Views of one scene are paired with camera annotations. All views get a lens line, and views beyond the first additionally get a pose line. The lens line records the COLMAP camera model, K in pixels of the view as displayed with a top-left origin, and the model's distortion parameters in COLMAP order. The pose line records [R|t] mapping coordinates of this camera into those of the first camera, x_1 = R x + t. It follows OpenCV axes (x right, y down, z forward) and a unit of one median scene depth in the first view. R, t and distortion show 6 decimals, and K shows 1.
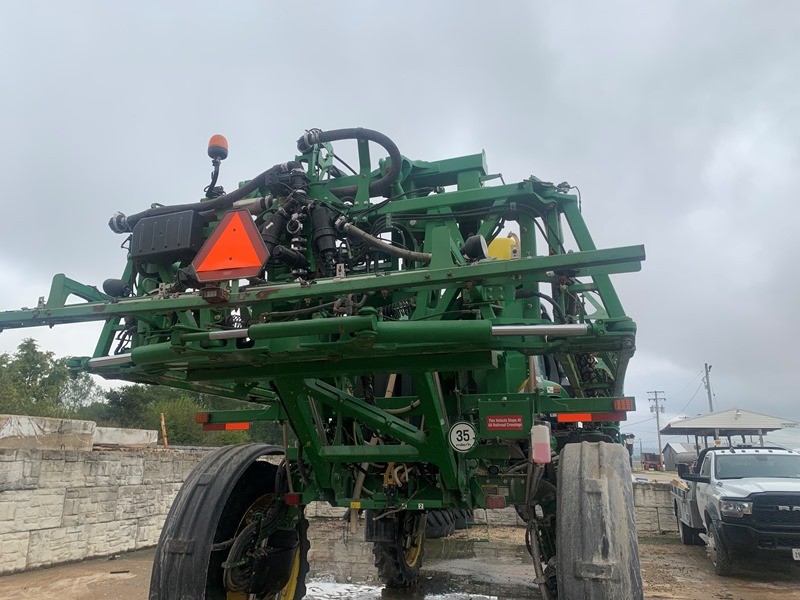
lens RADIAL K [[626.8, 0, 400.0], [0, 626.8, 300.0], [0, 0, 1]] dist [0.012783, 0.003583]
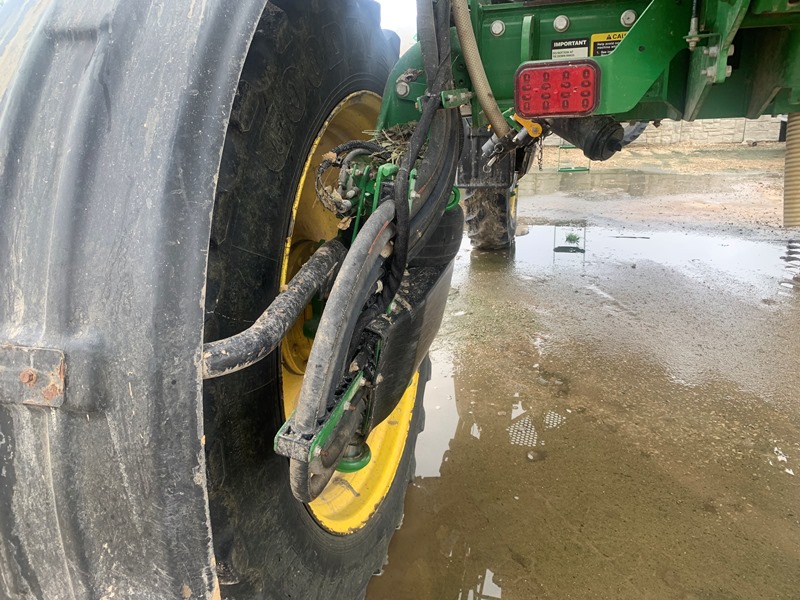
lens RADIAL K [[626.8, 0, 400.0], [0, 626.8, 300.0], [0, 0, 1]] dist [0.012783, 0.003583]
pose [[0.997559, -0.057458, 0.039691, -0.242077], [0.026150, 0.834355, 0.550607, 0.271840], [-0.064753, -0.548225, 0.833821, 0.833323]]
